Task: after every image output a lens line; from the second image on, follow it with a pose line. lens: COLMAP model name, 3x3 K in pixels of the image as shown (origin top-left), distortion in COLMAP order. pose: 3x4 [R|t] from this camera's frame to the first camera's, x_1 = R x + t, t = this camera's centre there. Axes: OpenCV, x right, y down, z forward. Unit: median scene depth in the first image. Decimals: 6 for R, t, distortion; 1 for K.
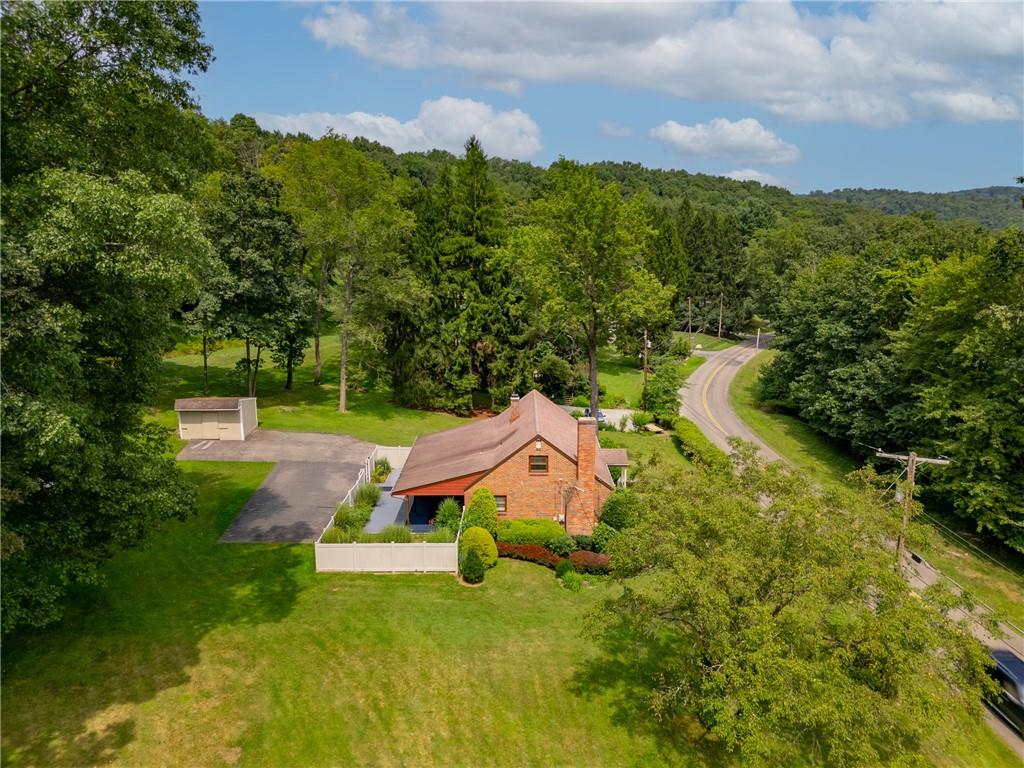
lens RADIAL K [[710.1, 0, 513.4], [0, 710.1, 383.9], [0, 0, 1]] dist [0.006155, 0.000609]
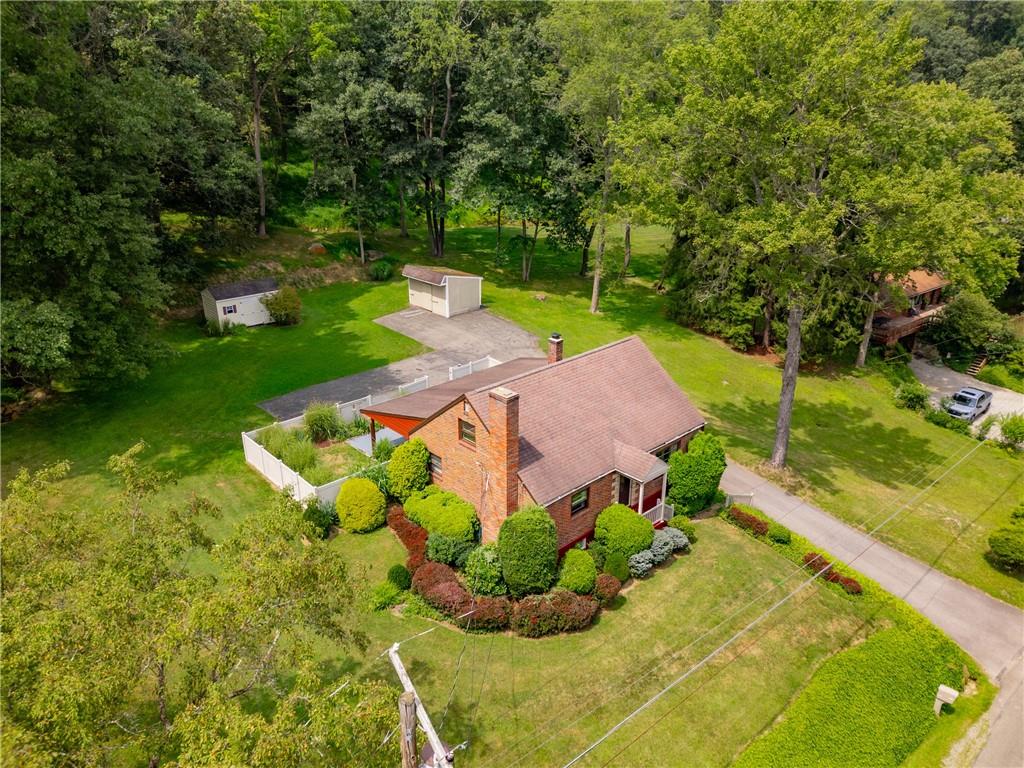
lens RADIAL K [[710.1, 0, 512.1], [0, 710.1, 383.3], [0, 0, 1]] dist [0.006155, 0.000609]
pose [[0.666742, 0.277199, -0.691821, 0.389356], [-0.155045, 0.959539, 0.235044, -0.078956], [0.728983, -0.049450, 0.682743, 0.389020]]
